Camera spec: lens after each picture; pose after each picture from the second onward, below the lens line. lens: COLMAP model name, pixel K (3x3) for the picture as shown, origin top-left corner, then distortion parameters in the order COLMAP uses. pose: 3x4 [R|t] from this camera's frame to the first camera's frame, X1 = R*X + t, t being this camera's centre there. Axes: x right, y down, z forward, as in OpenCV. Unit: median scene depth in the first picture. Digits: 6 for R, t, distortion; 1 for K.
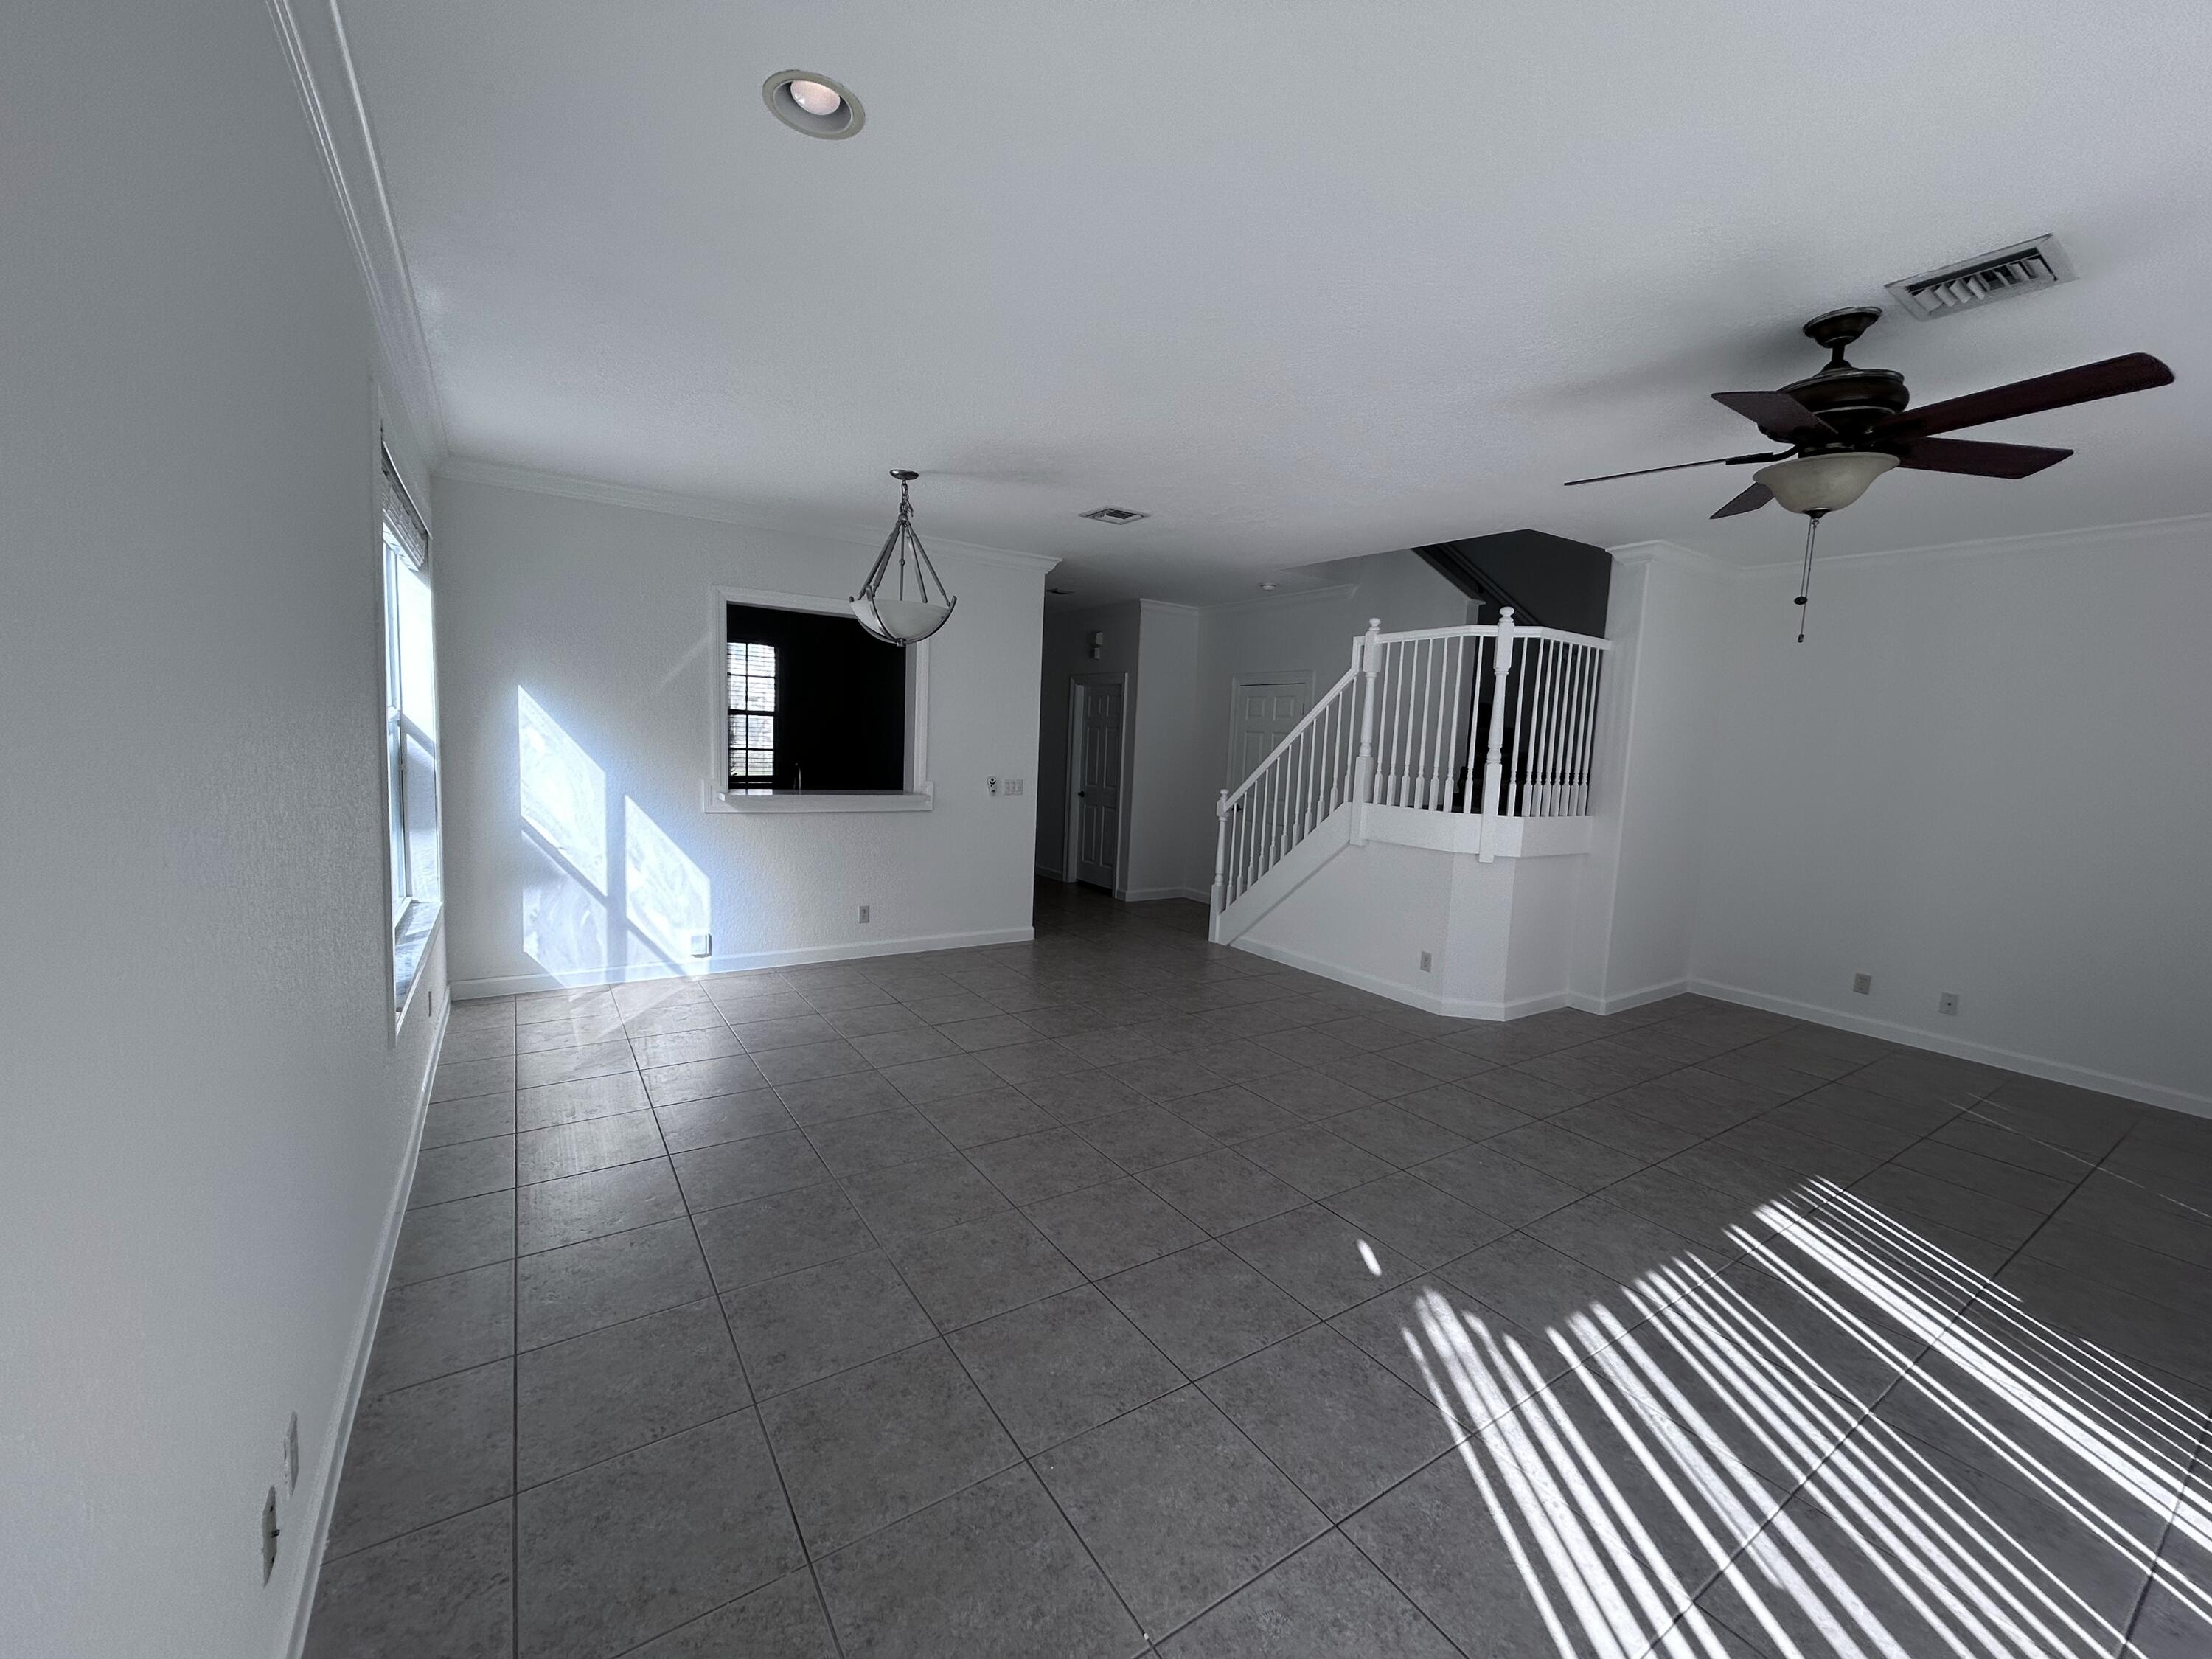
lens RADIAL K [[888.3, 0, 1105.3], [0, 888.3, 827.1], [0, 0, 1]] dist [0.000440, -0.000286]
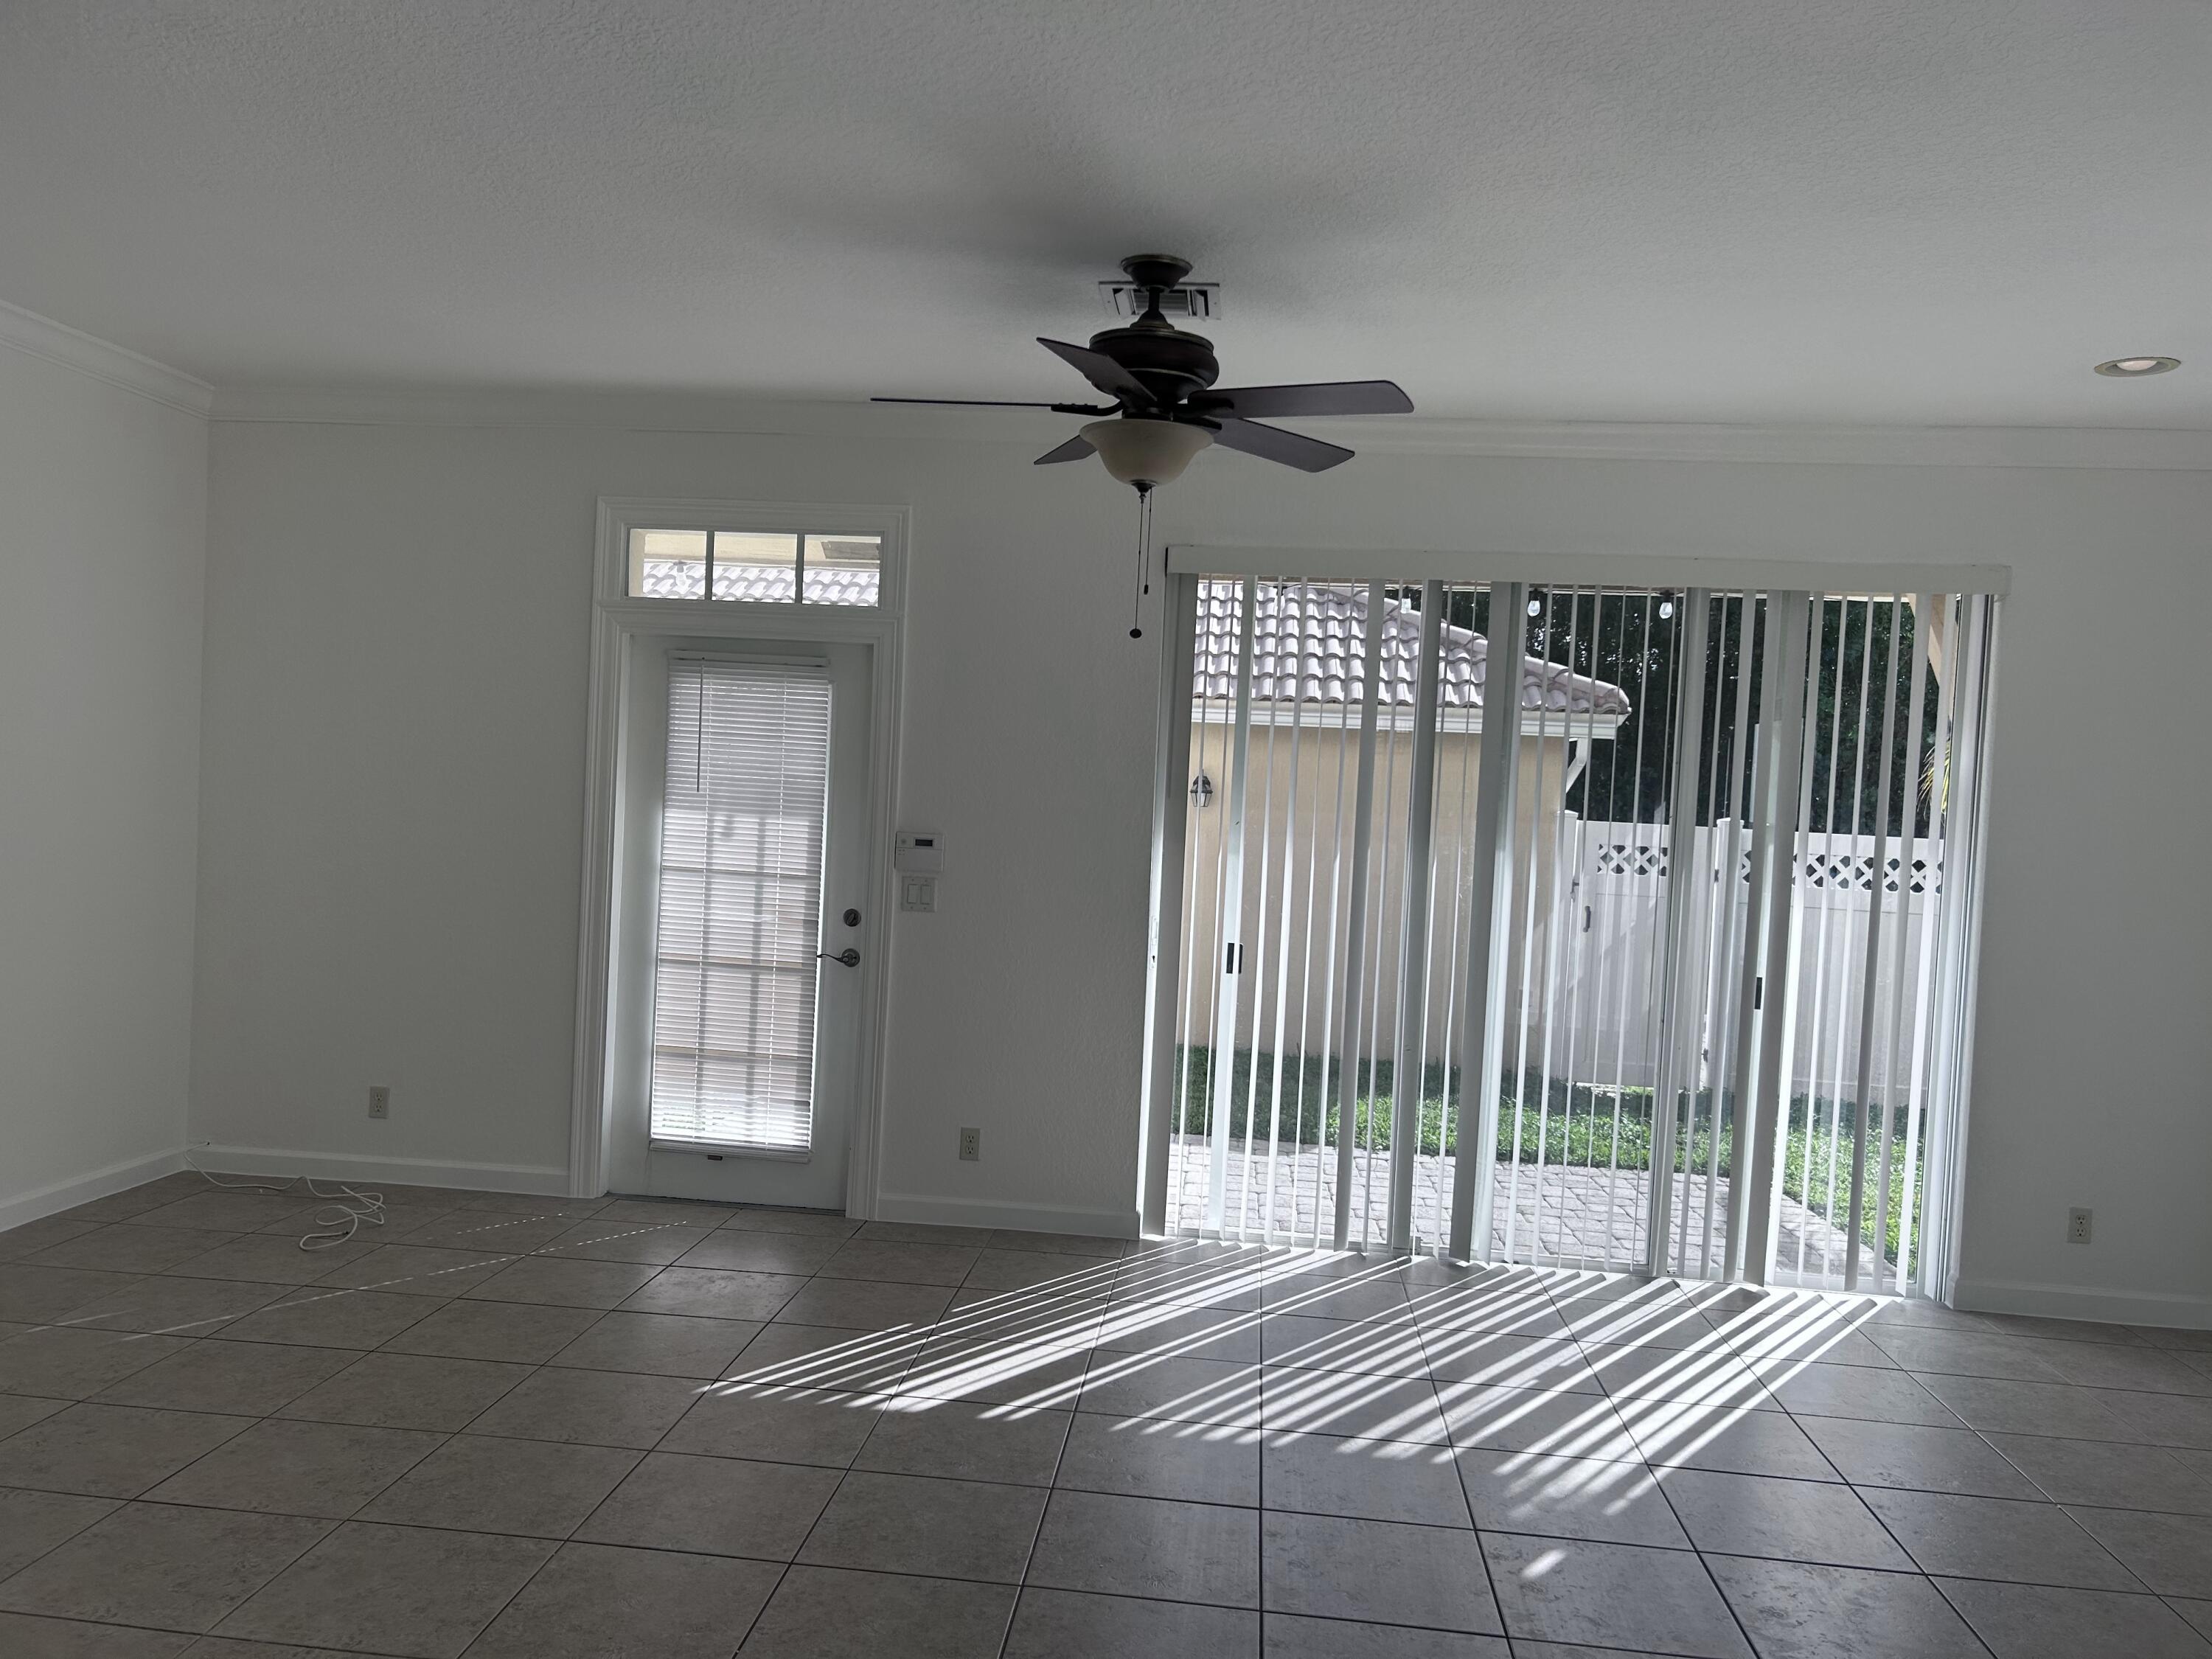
lens RADIAL K [[1664.7, 0, 1085.1], [0, 1664.7, 844.2], [0, 0, 1]] dist [0.094116, -0.133822]
pose [[-0.766494, -0.106642, 0.633336, -0.099080], [-0.017647, 0.989243, 0.145212, -0.122110], [-0.642009, 0.100128, -0.760131, 1.132175]]
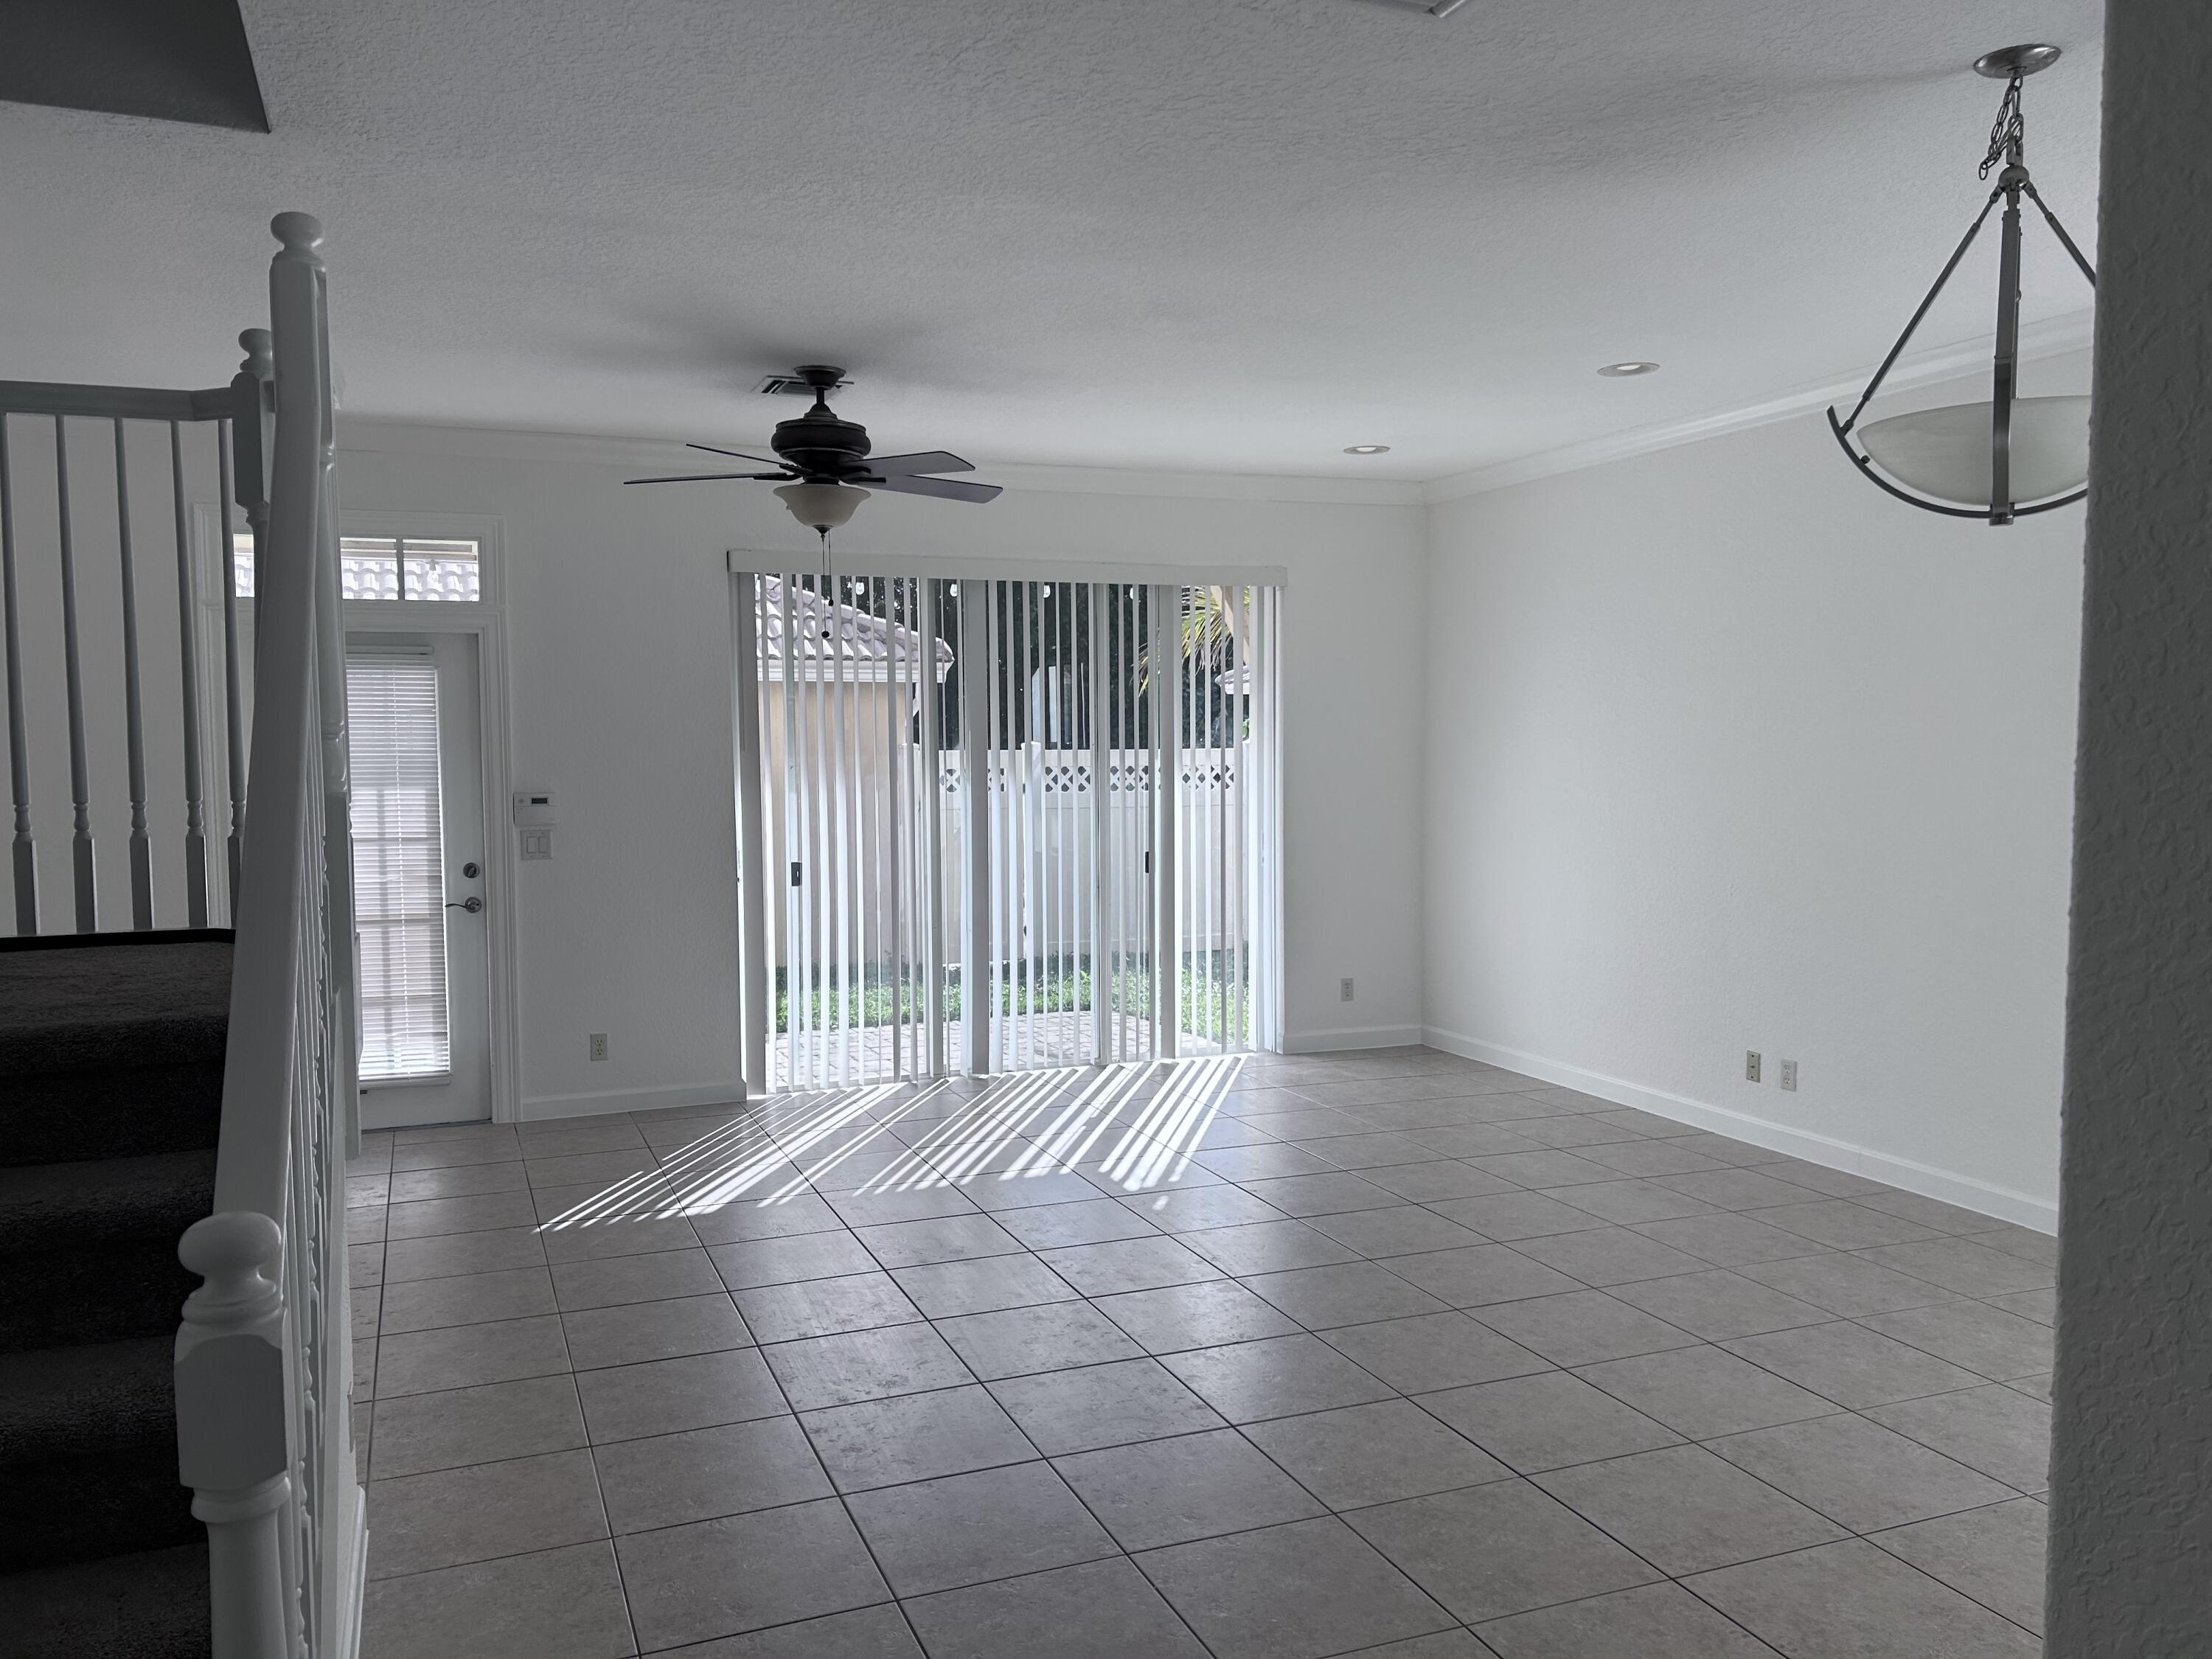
lens RADIAL K [[1664.7, 0, 1085.1], [0, 1664.7, 844.2], [0, 0, 1]] dist [0.094116, -0.133822]
pose [[-0.977533, -0.051899, 0.204293, -0.006309], [-0.015685, 0.984437, 0.175037, -0.166519], [-0.210197, 0.167900, -0.963134, 1.559966]]
